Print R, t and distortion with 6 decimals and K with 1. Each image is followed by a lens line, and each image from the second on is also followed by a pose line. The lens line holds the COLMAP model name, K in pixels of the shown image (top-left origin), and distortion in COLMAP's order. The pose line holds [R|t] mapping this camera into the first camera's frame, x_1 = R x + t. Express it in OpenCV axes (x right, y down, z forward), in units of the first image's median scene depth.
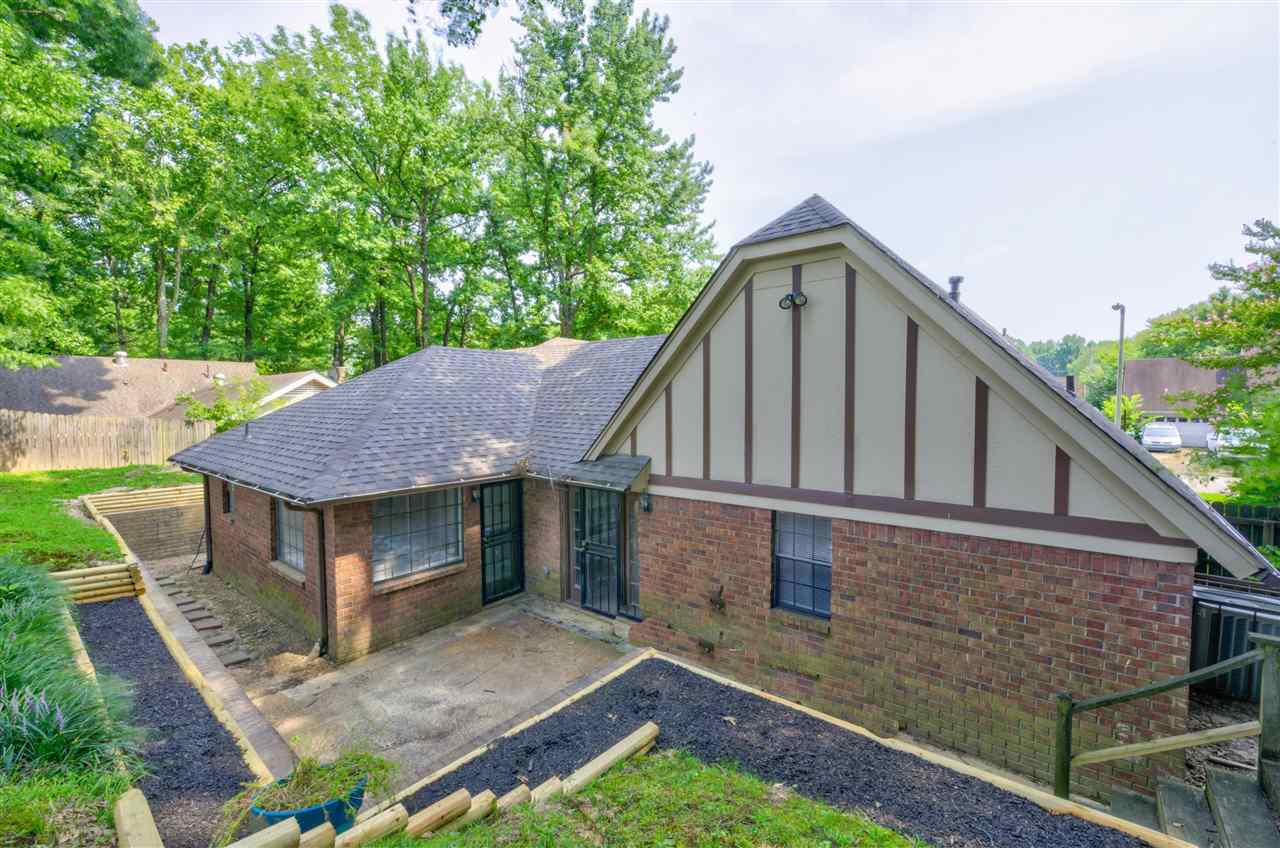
lens RADIAL K [[542.5, 0, 640.8], [0, 542.5, 424.7], [0, 0, 1]] dist [-0.001145, 0.002635]
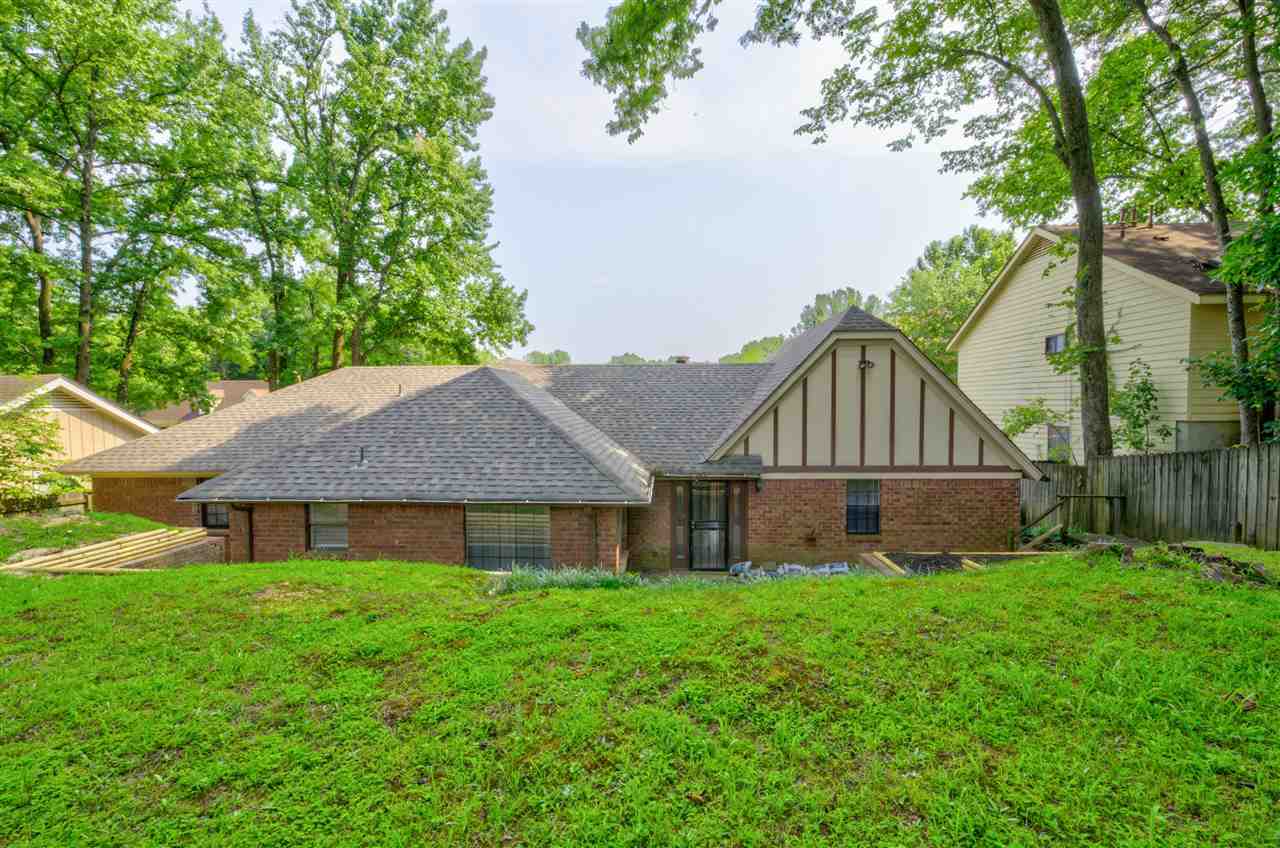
lens RADIAL K [[542.5, 0, 637.9], [0, 542.5, 423.5], [0, 0, 1]] dist [-0.001145, 0.002635]
pose [[0.808763, -0.022473, 0.587705, -1.328072], [0.029380, 0.999566, -0.002208, -0.041131], [-0.587400, 0.019053, 0.809072, -0.039859]]
